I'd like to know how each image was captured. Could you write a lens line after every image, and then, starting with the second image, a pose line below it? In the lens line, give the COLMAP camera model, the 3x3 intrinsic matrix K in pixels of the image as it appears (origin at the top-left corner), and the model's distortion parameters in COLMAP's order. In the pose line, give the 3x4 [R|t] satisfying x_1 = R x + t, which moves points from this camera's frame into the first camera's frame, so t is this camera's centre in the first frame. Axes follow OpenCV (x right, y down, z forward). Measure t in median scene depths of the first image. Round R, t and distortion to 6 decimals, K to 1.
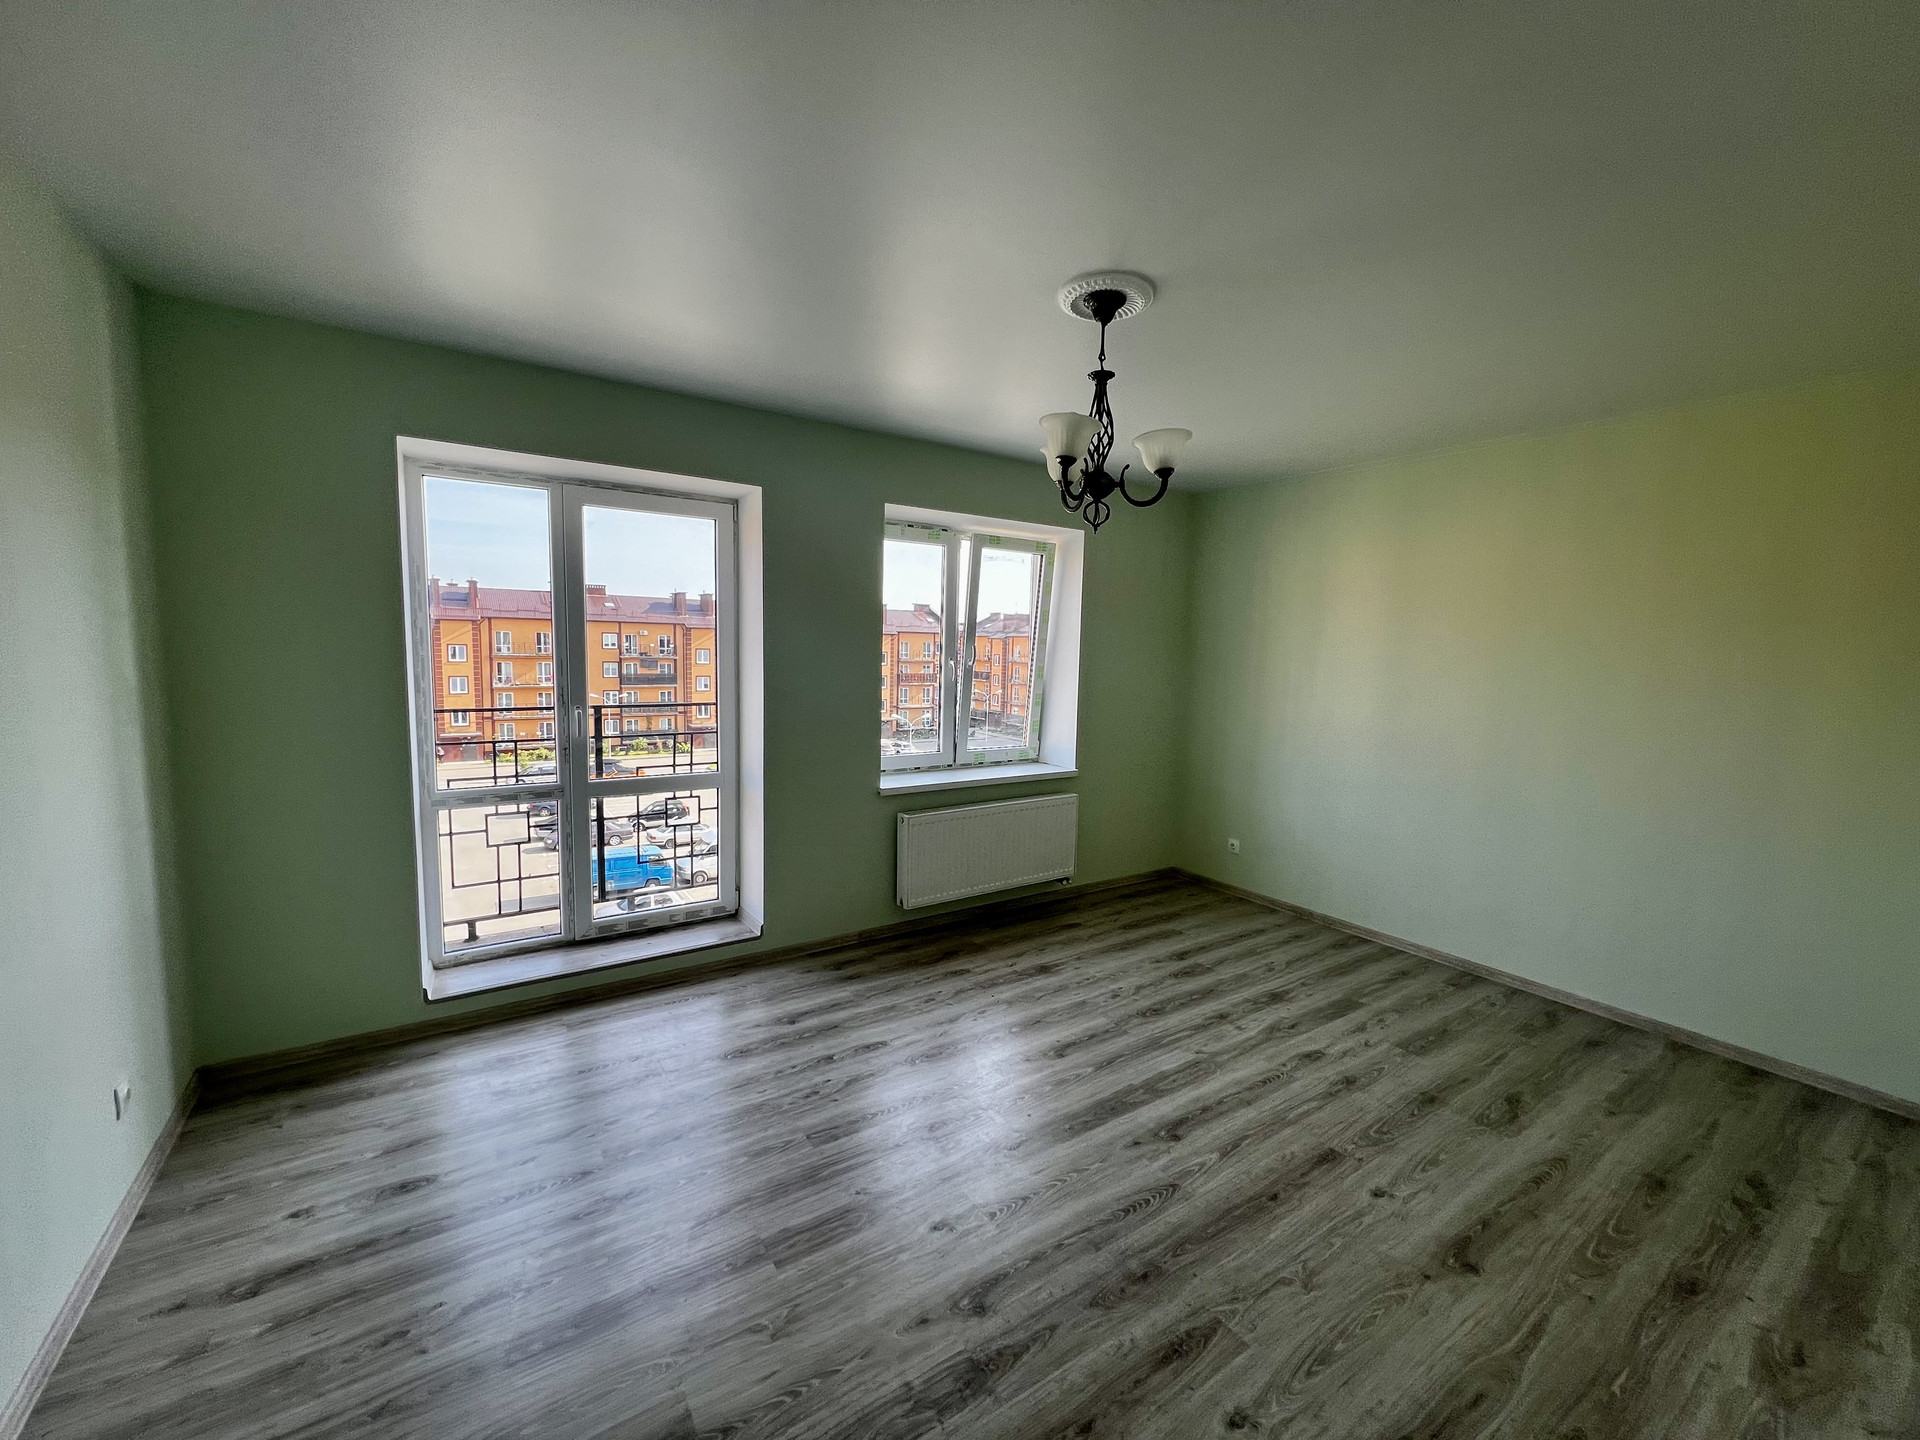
lens RADIAL K [[768.6, 0, 961.8], [0, 768.6, 723.2], [0, 0, 1]] dist [-0.002888, 0.000422]
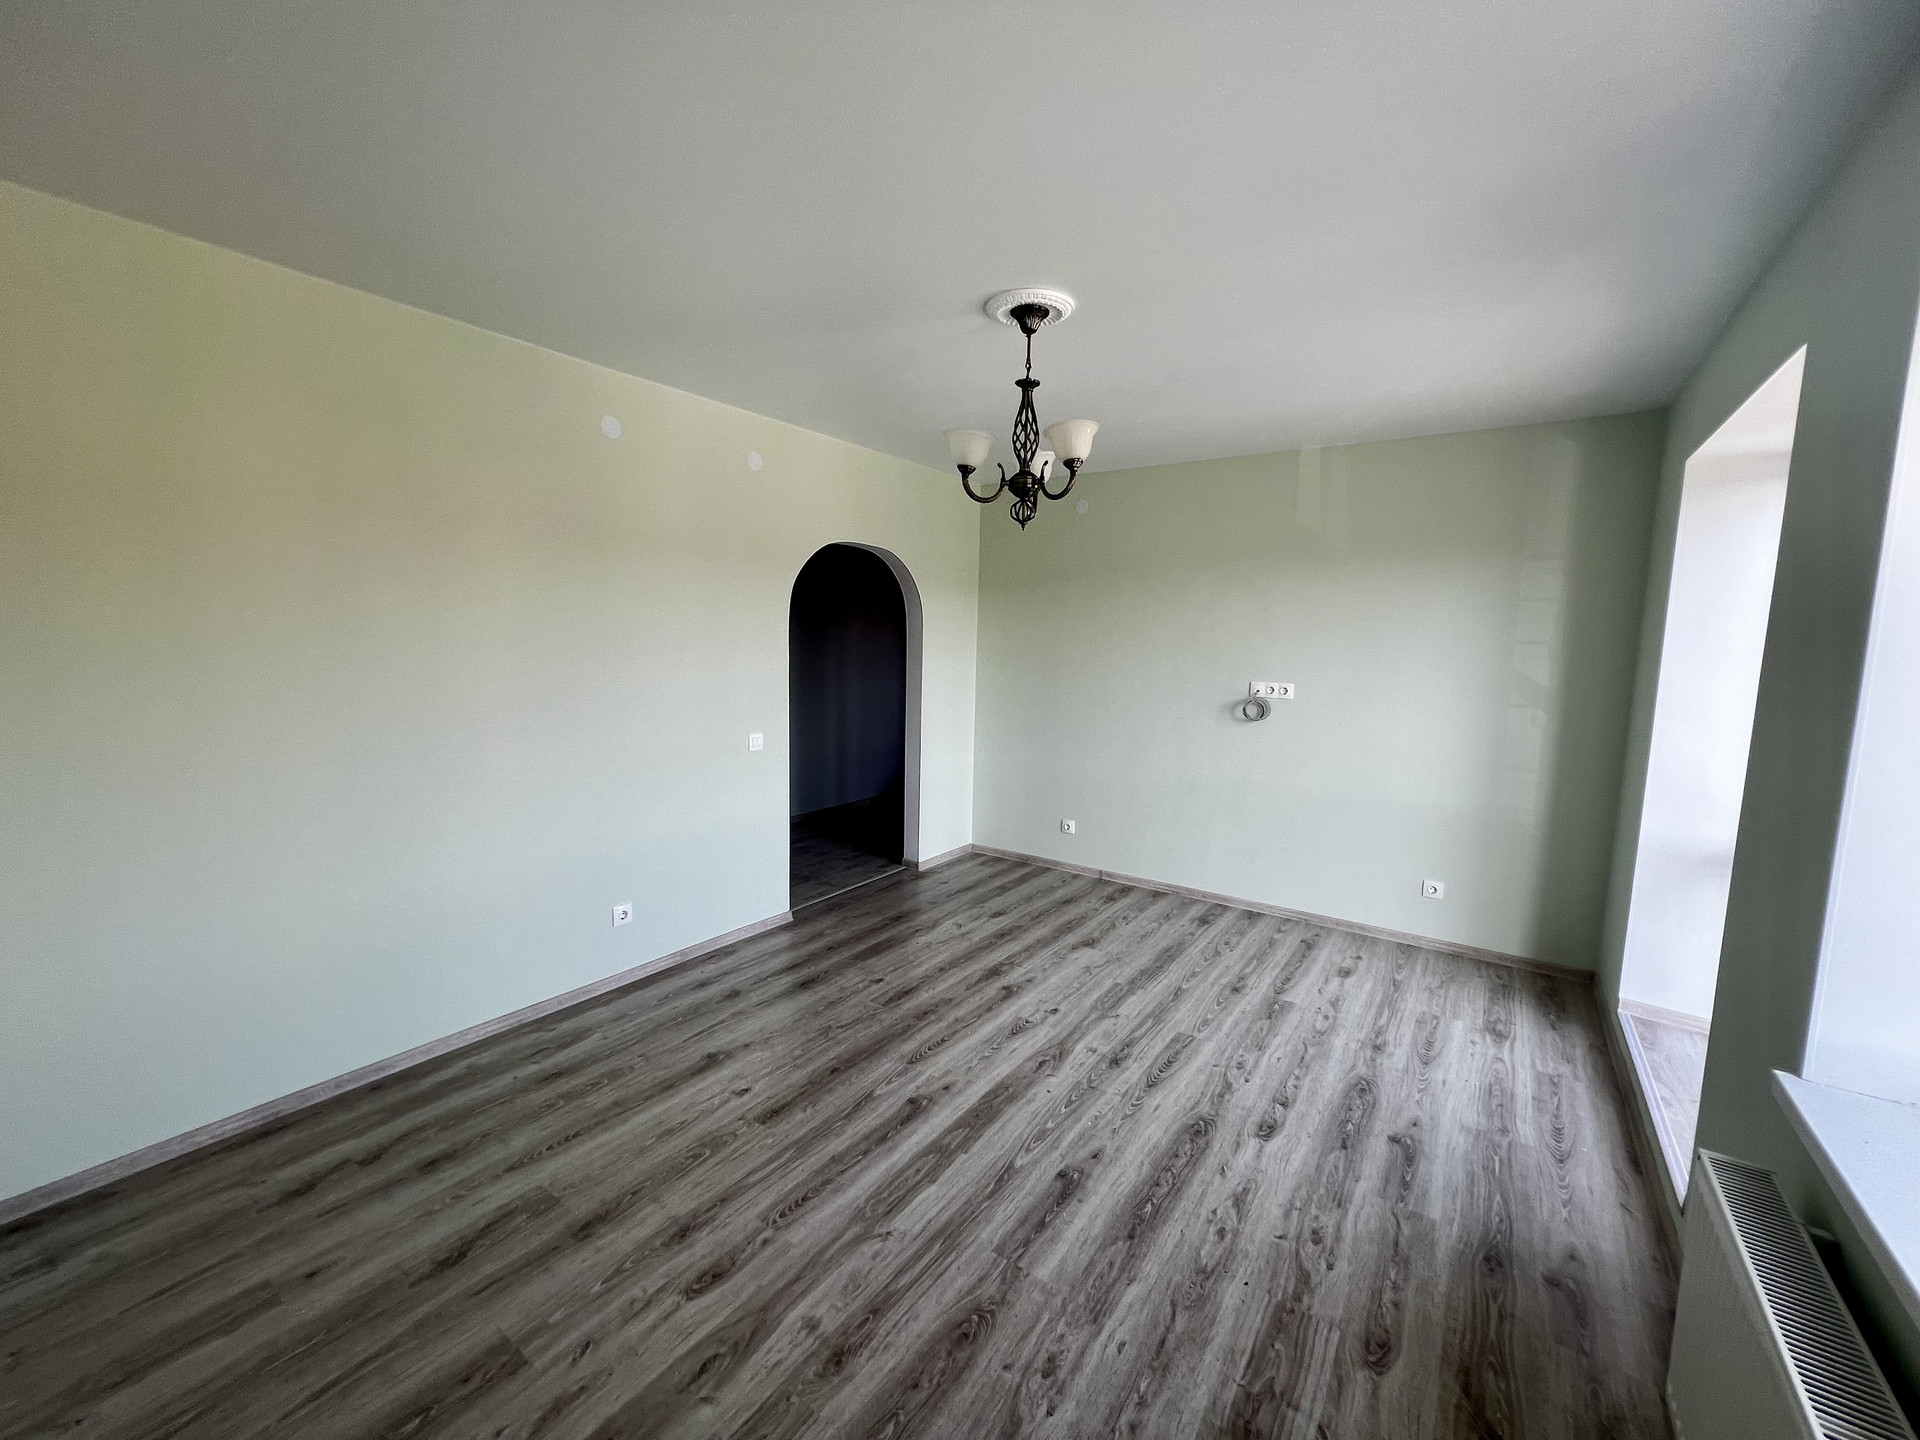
lens RADIAL K [[775.2, 0, 960.0], [0, 775.2, 720.0], [0, 0, 1]] dist [0.000751, -0.000319]
pose [[-0.932939, -0.004975, -0.360000, 0.587836], [-0.080598, 0.977414, 0.195363, -0.175361], [0.350897, 0.211276, -0.912268, 1.836286]]
